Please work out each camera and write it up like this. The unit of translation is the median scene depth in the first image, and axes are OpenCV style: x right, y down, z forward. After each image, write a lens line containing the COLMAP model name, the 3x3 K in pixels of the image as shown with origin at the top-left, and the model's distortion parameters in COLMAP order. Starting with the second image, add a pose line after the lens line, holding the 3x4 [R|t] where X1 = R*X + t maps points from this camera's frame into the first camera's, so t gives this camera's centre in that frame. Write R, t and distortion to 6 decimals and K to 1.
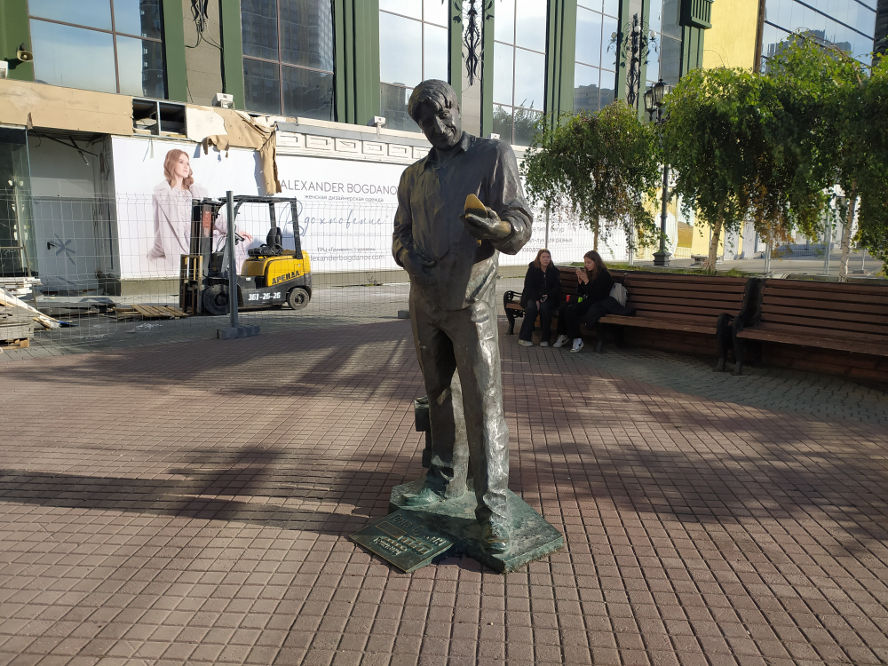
lens RADIAL K [[660.8, 0, 448.9], [0, 660.8, 334.2], [0, 0, 1]] dist [0.059051, -0.069984]
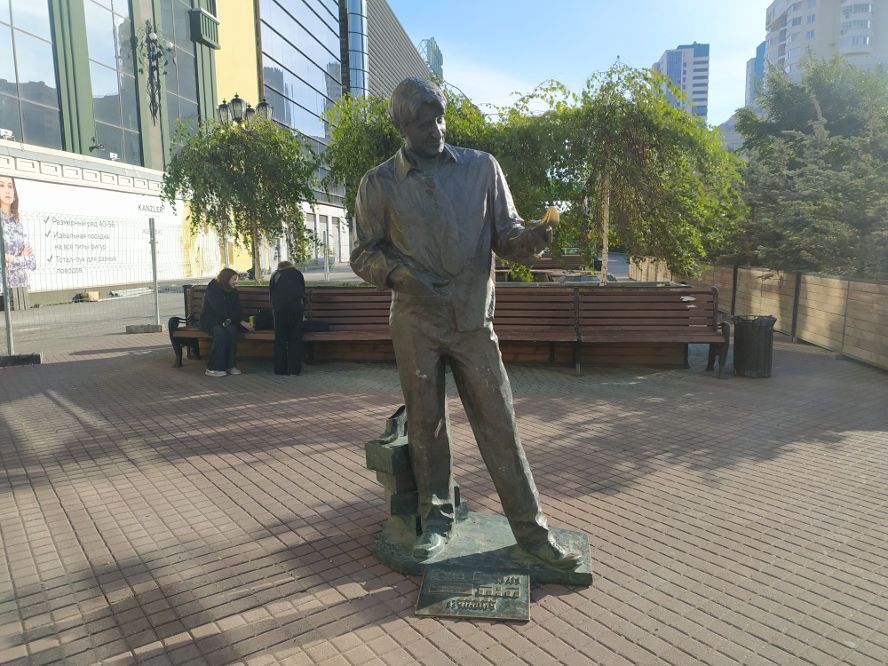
lens RADIAL K [[660.8, 0, 448.9], [0, 660.8, 334.2], [0, 0, 1]] dist [0.059051, -0.069984]
pose [[0.747272, -0.099416, 0.657039, -0.458084], [0.115750, 0.993104, 0.018619, -0.037995], [-0.654359, 0.062139, 0.753626, 0.236220]]
